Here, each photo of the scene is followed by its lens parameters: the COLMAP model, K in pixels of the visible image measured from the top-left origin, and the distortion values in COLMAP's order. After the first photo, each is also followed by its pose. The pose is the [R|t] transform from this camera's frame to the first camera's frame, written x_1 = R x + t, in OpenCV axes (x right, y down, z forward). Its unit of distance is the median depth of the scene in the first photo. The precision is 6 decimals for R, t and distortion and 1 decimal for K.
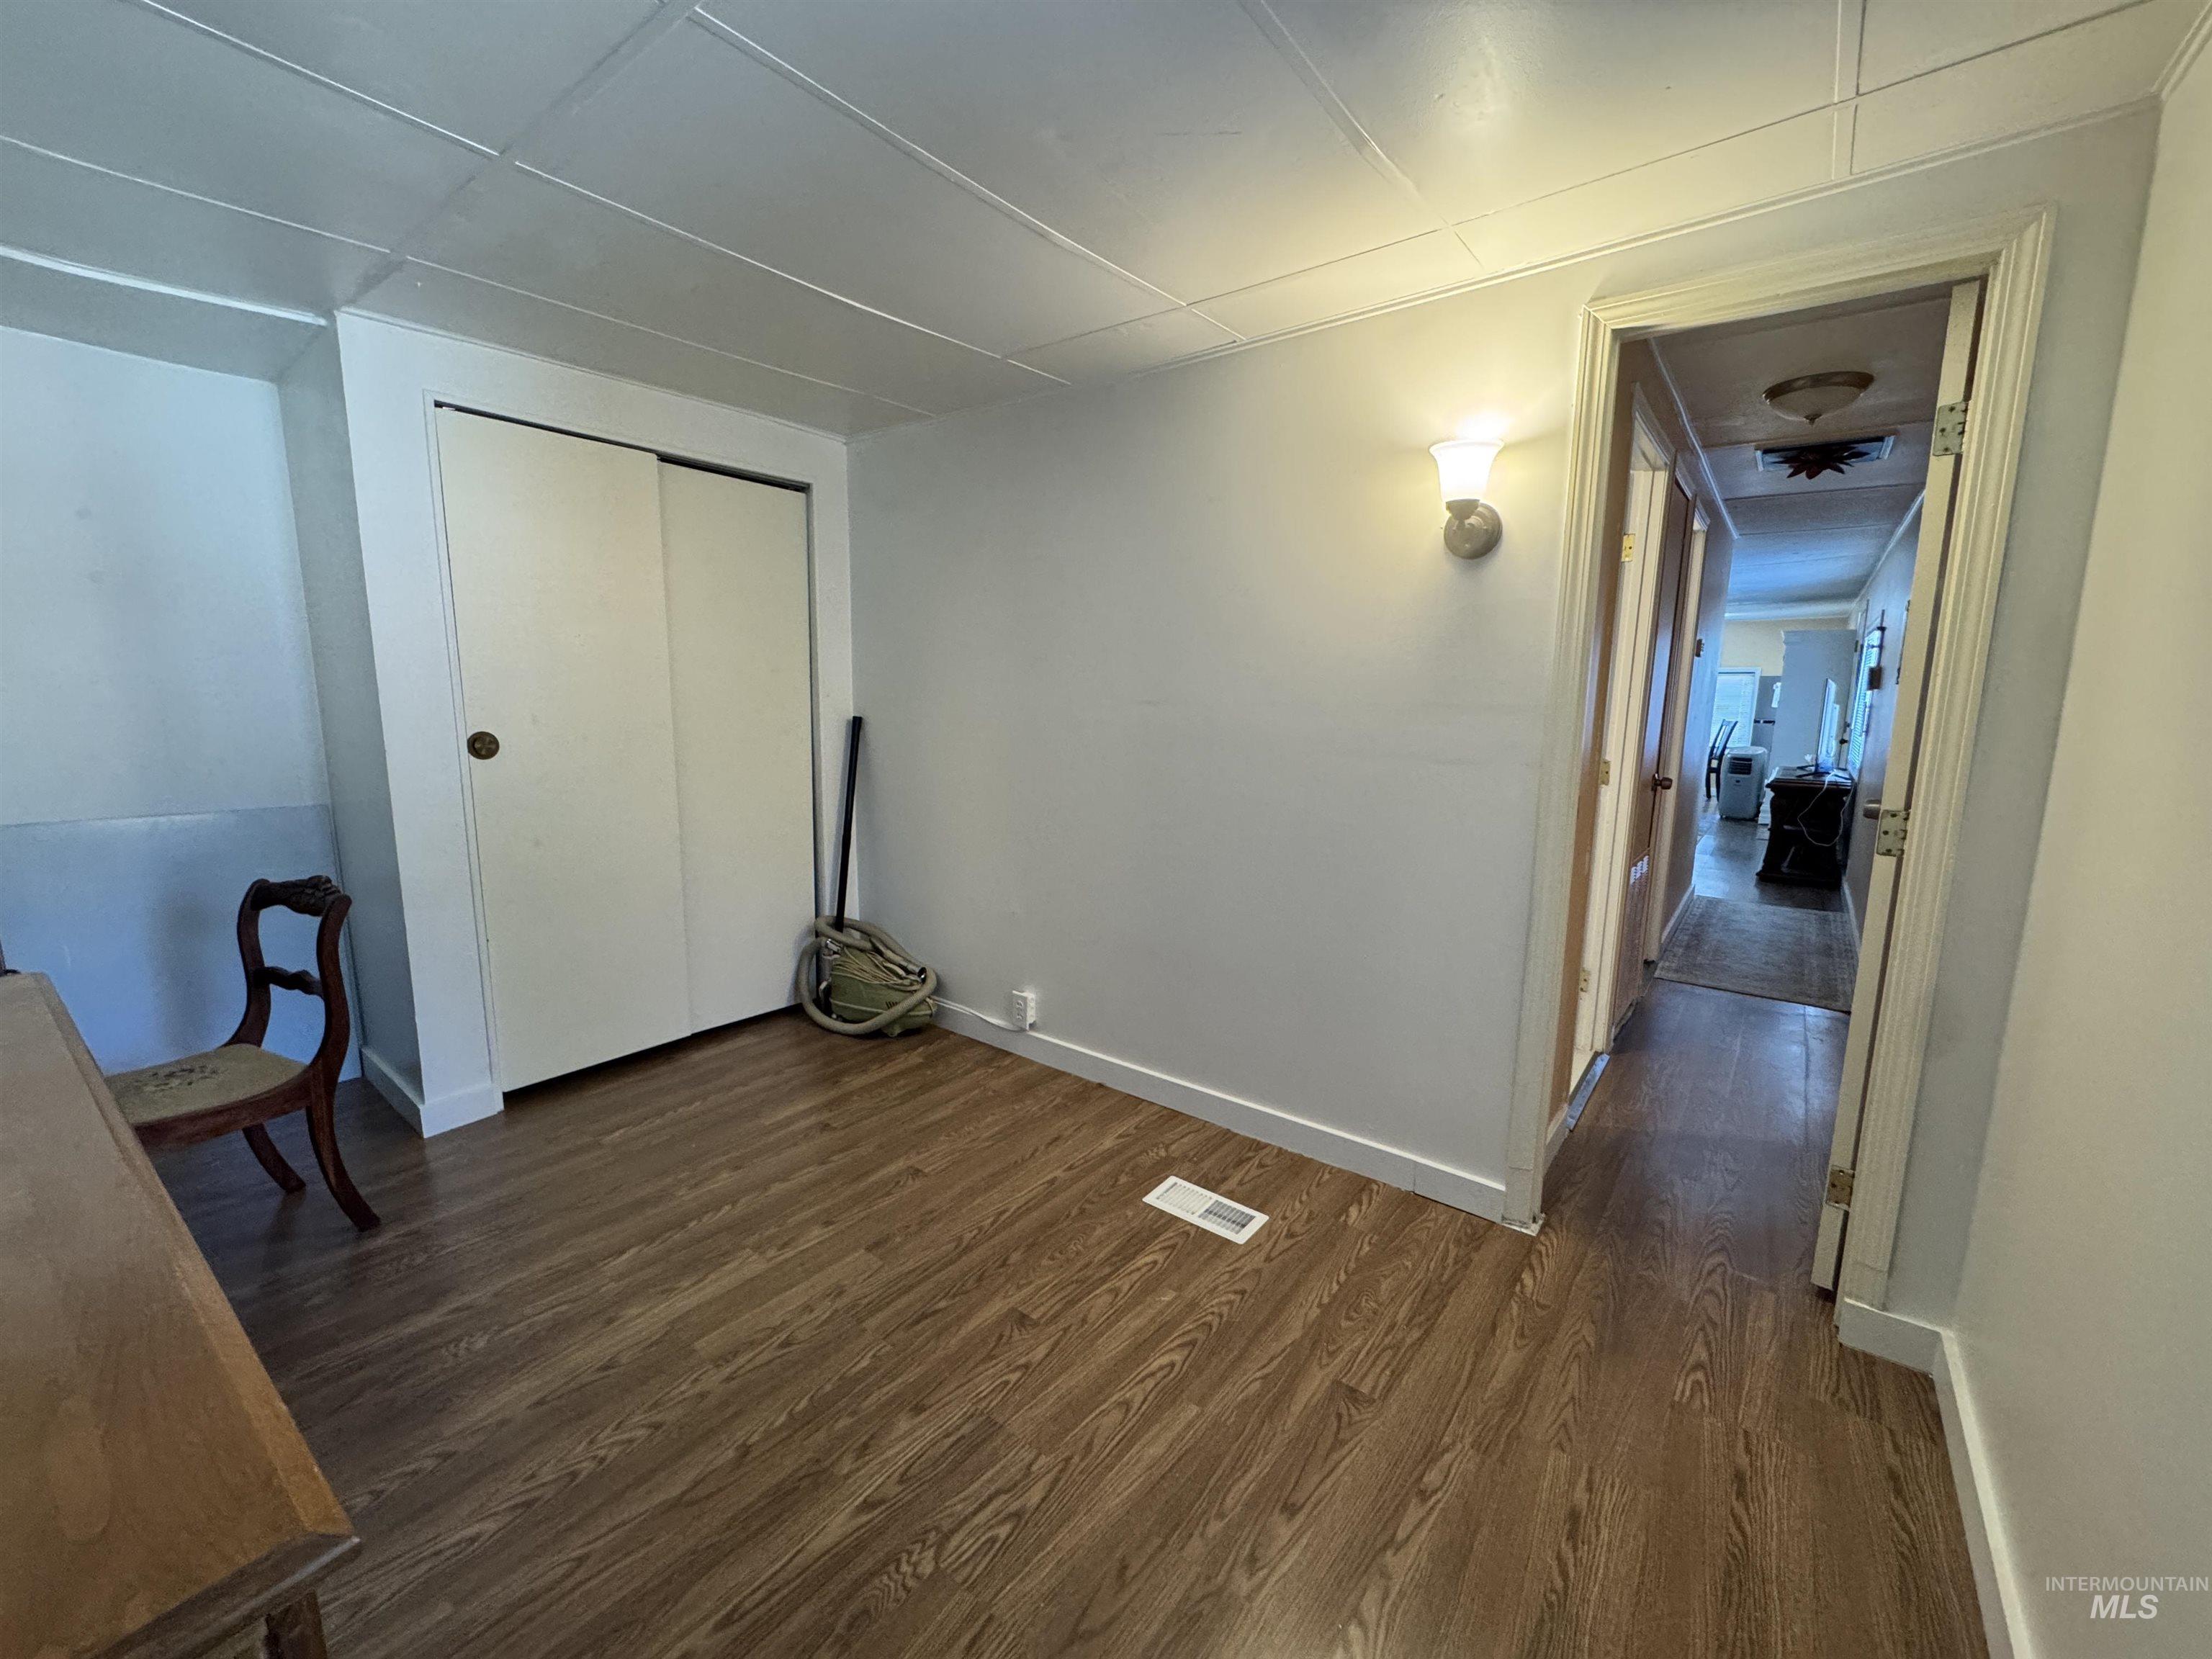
lens RADIAL K [[882.9, 0, 1103.2], [0, 882.9, 828.9], [0, 0, 1]] dist [-0.003885, -0.000026]
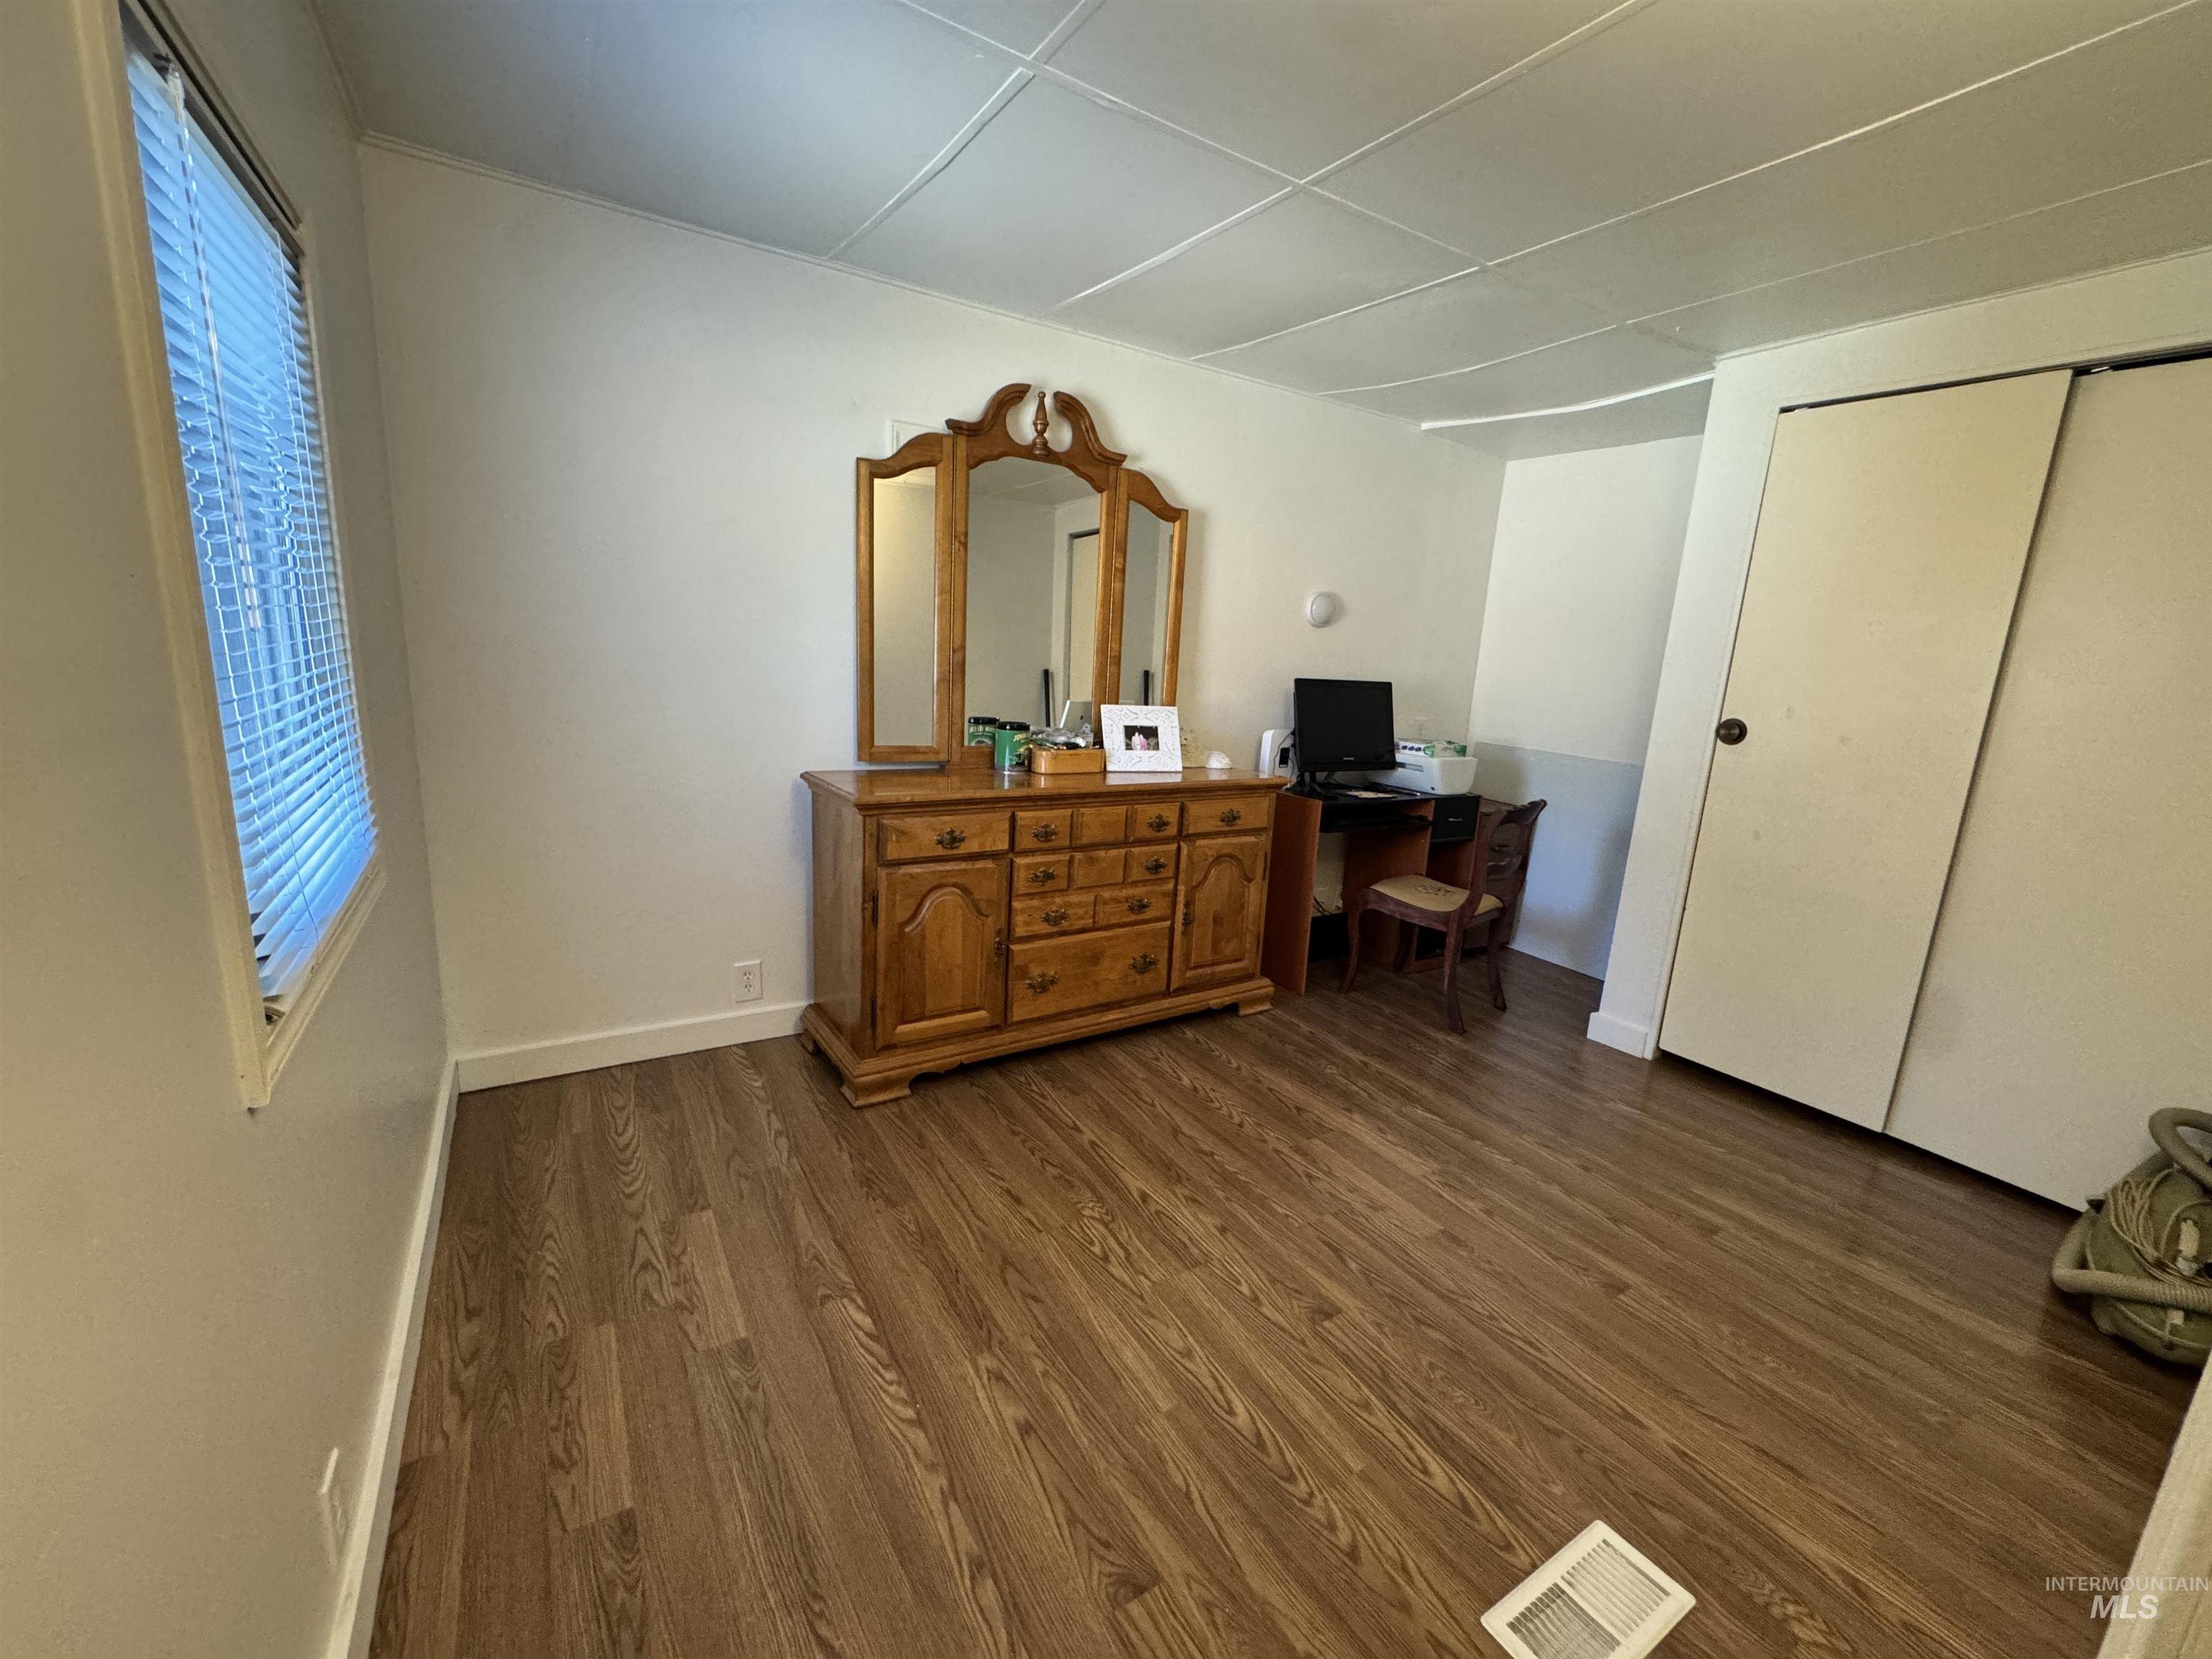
lens RADIAL K [[882.9, 0, 1103.2], [0, 882.9, 828.9], [0, 0, 1]] dist [-0.003885, -0.000026]
pose [[-0.338810, 0.161105, -0.926959, 0.867128], [-0.206891, 0.948358, 0.240444, -0.129235], [0.917826, 0.273244, -0.287982, 1.012092]]
